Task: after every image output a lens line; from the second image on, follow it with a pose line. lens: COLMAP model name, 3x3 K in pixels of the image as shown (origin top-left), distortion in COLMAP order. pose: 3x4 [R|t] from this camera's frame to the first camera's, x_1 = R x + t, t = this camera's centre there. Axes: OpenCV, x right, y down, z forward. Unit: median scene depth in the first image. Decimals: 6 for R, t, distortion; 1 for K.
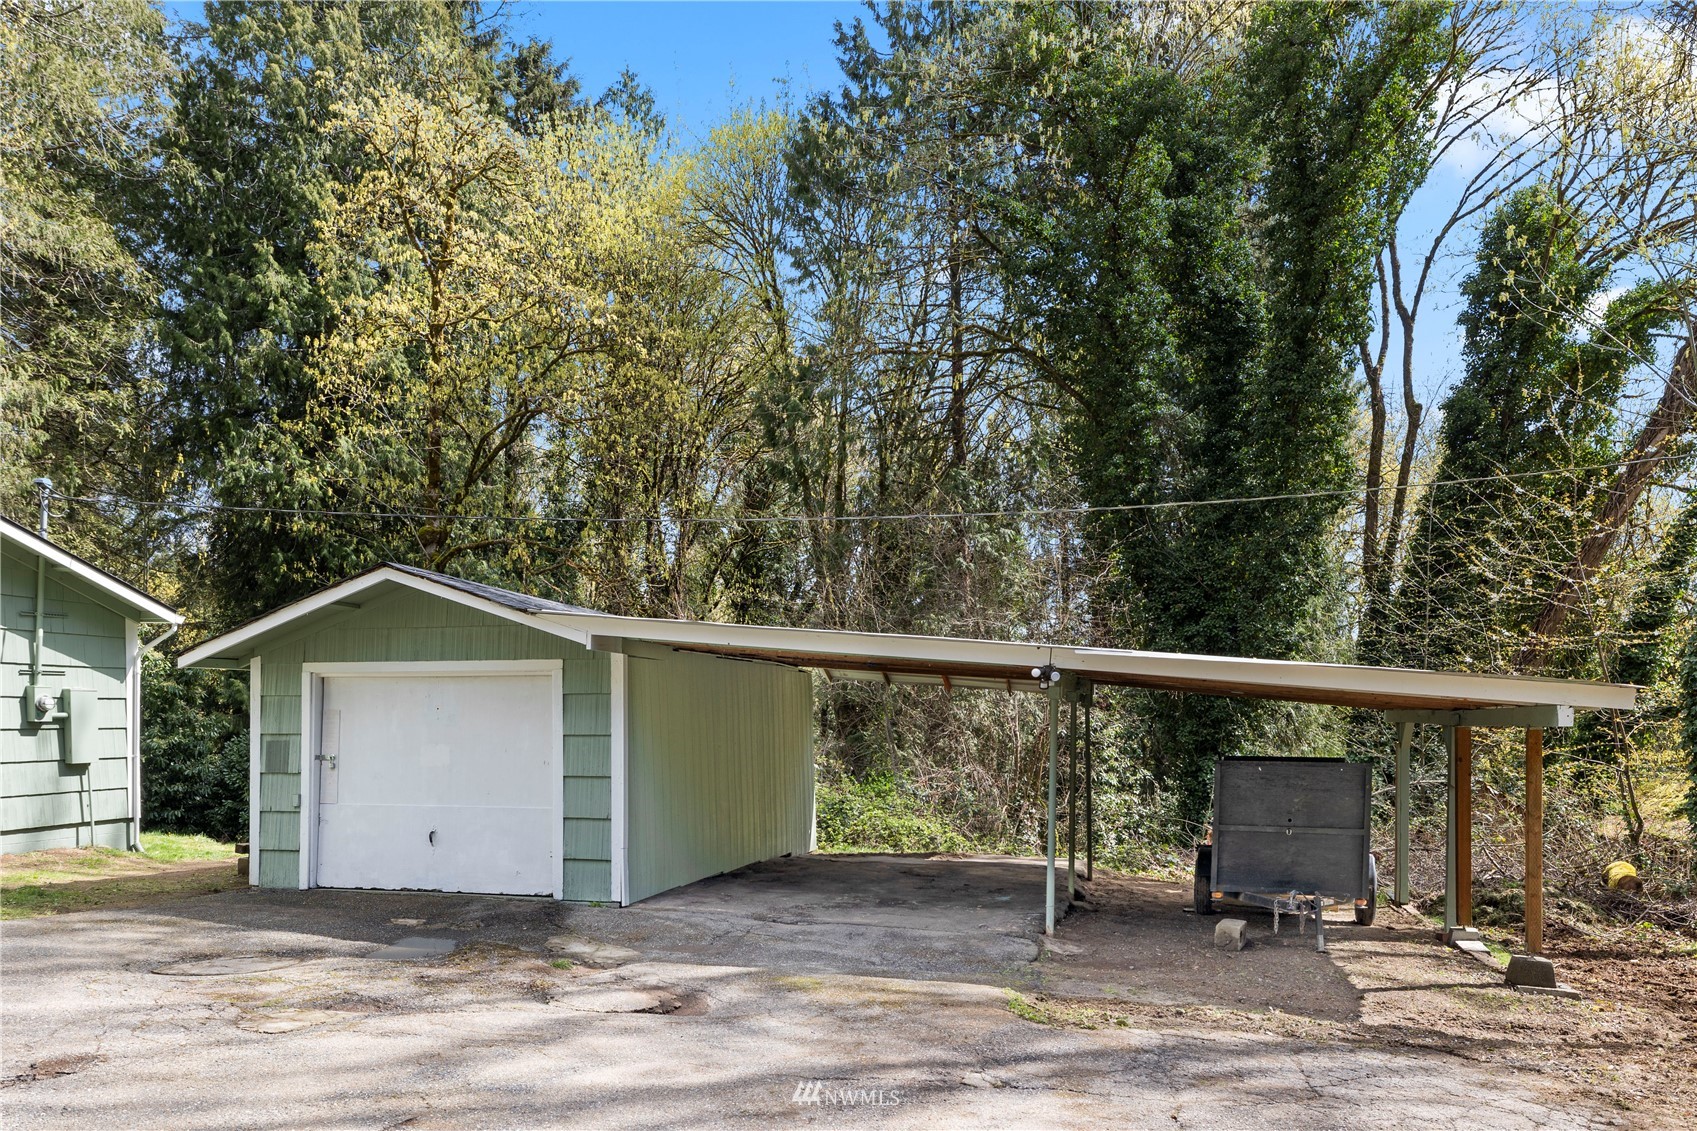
lens RADIAL K [[1331.8, 0, 802.5], [0, 1331.8, 760.5], [0, 0, 1]] dist [0.000219, 0.000995]
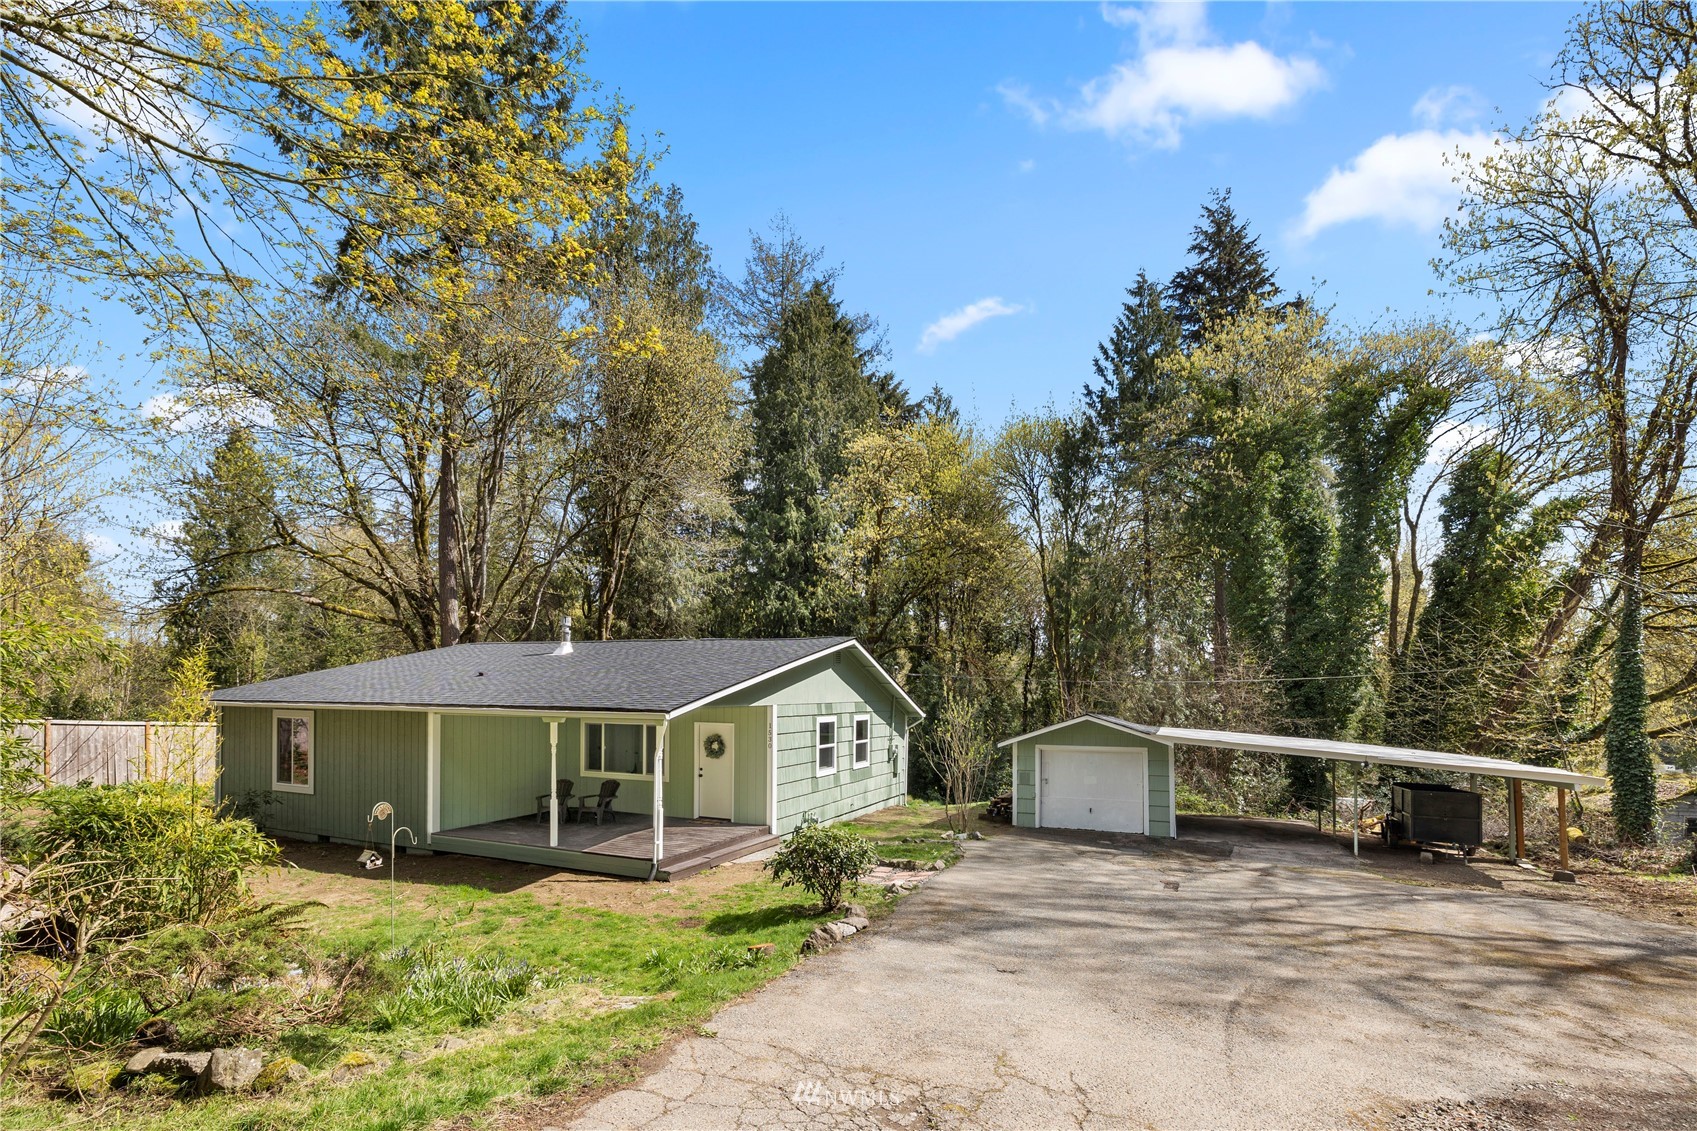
lens RADIAL K [[742.8, 0, 880.8], [0, 742.8, 692.0], [0, 0, 1]] dist [0.003614, 0.001264]
pose [[0.985628, 0.001244, -0.168923, -0.117313], [-0.012834, 0.997634, -0.067535, -0.020026], [0.168440, 0.068732, 0.983313, -0.155576]]
